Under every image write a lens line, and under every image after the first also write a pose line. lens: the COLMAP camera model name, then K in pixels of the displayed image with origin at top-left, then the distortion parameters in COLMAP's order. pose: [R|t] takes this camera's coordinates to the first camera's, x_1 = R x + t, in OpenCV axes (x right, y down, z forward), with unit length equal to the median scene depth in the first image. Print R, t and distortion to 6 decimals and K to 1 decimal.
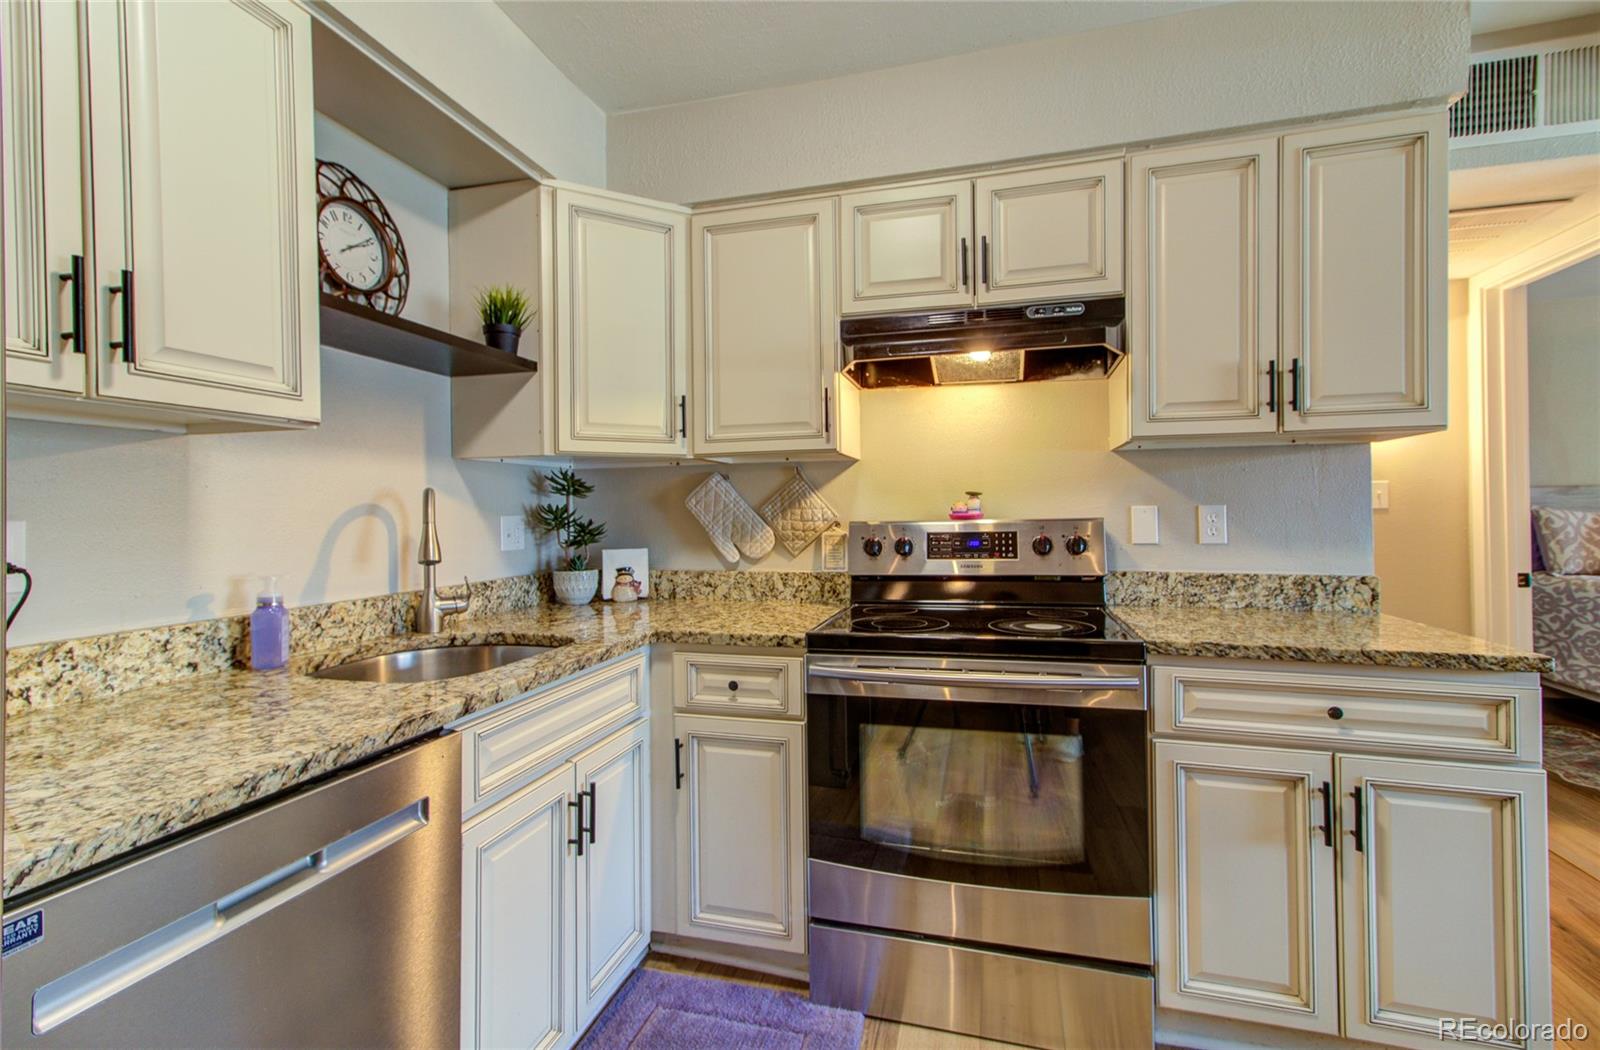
lens RADIAL K [[721.8, 0, 797.1], [0, 721.8, 508.0], [0, 0, 1]] dist [0.005199, 0.007446]
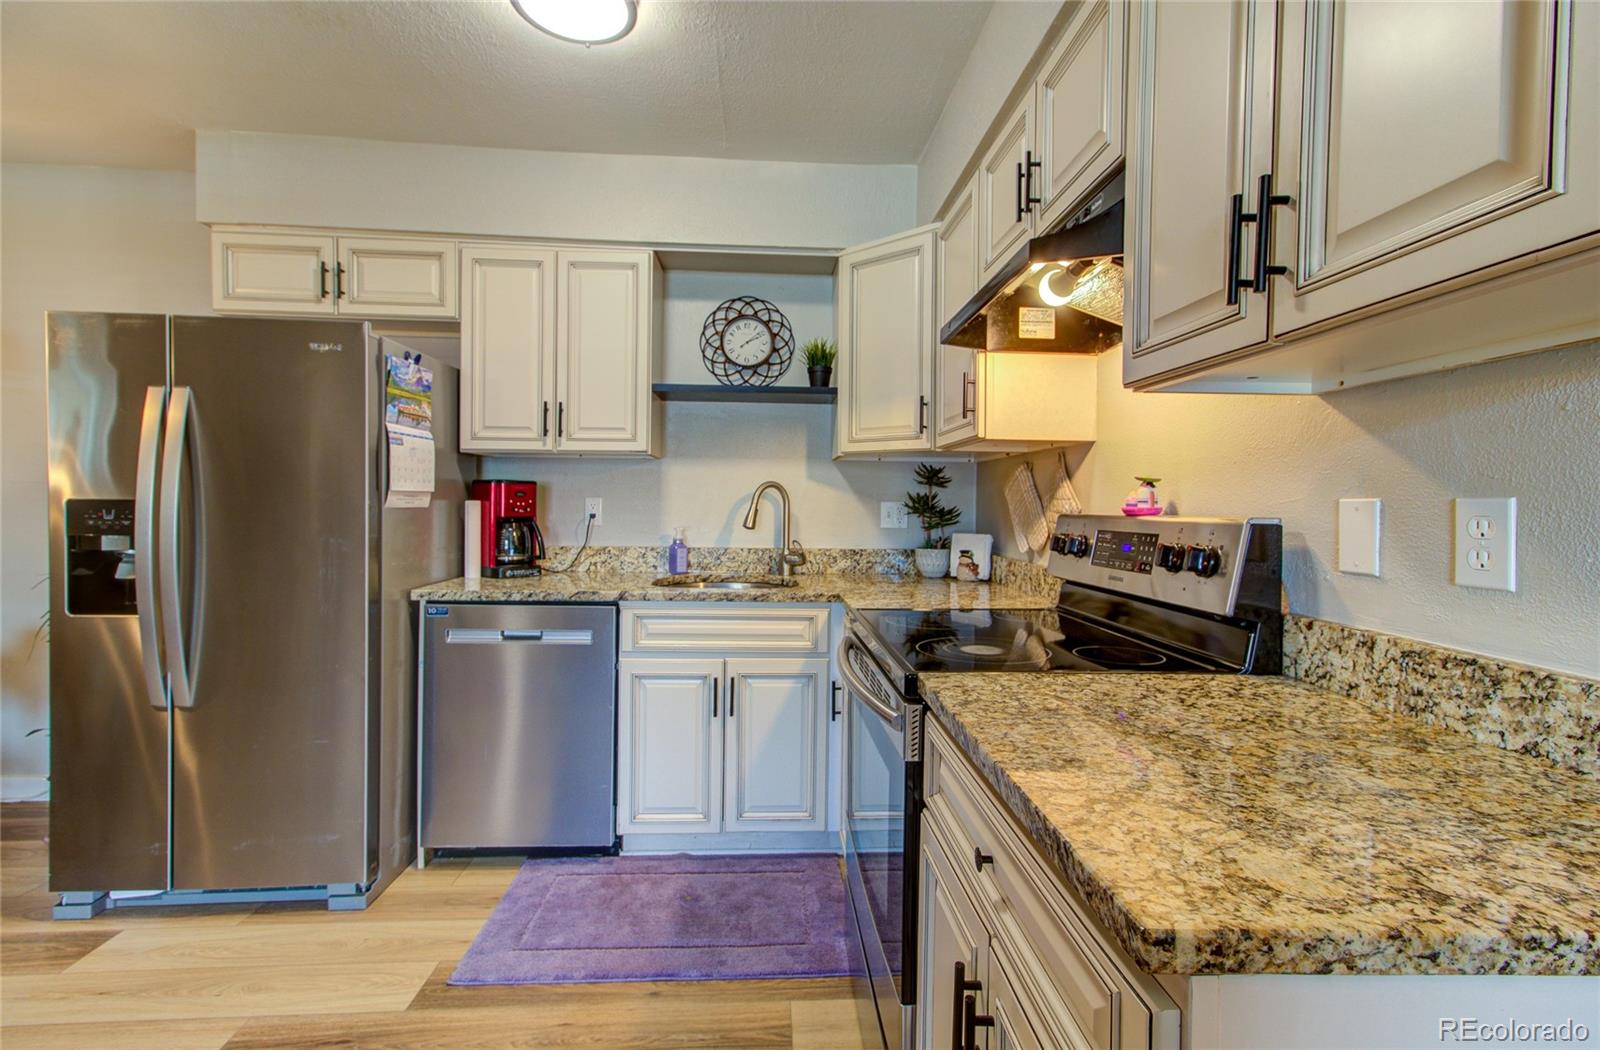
lens RADIAL K [[721.8, 0, 794.6], [0, 721.8, 503.3], [0, 0, 1]] dist [0.005199, 0.007446]
pose [[0.307043, 0.015553, -0.951568, 0.982712], [-0.010292, 0.999862, 0.013021, -0.002283], [0.951640, 0.005795, 0.307161, 0.546088]]
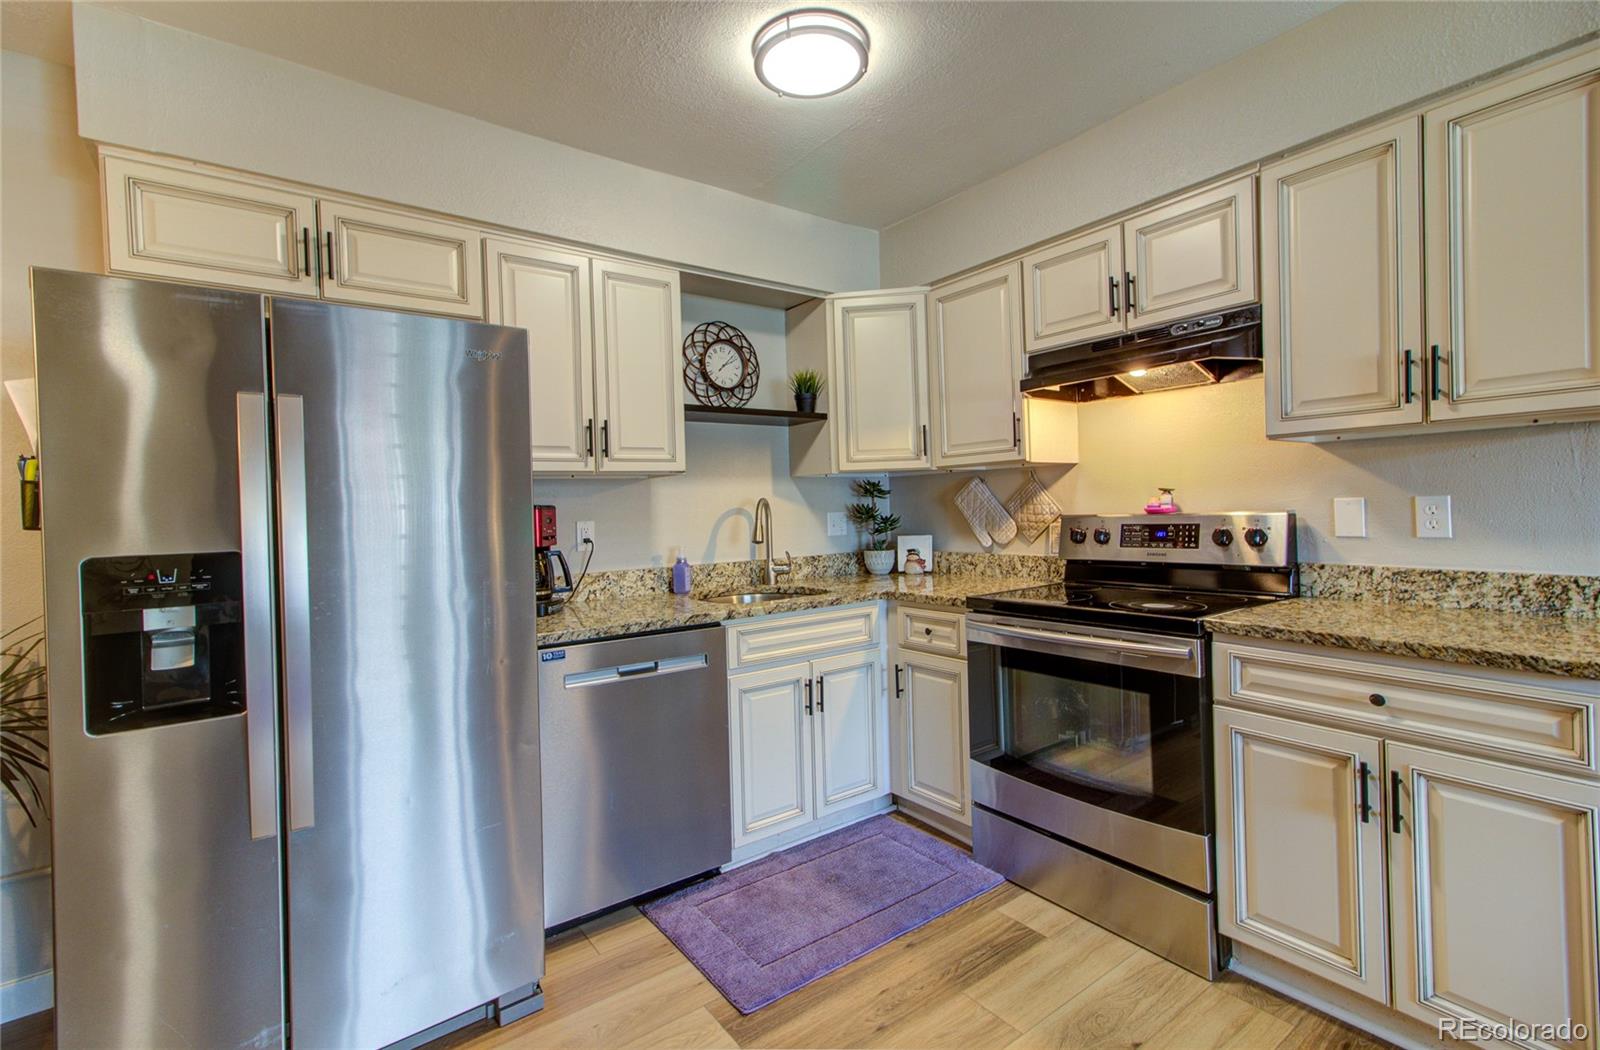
lens RADIAL K [[721.8, 0, 796.4], [0, 721.8, 505.9], [0, 0, 1]] dist [0.005199, 0.007446]
pose [[0.779383, -0.014123, -0.626389, 0.597425], [0.025520, 0.999632, 0.009215, -0.023359], [0.626028, -0.023168, 0.779456, -0.269839]]
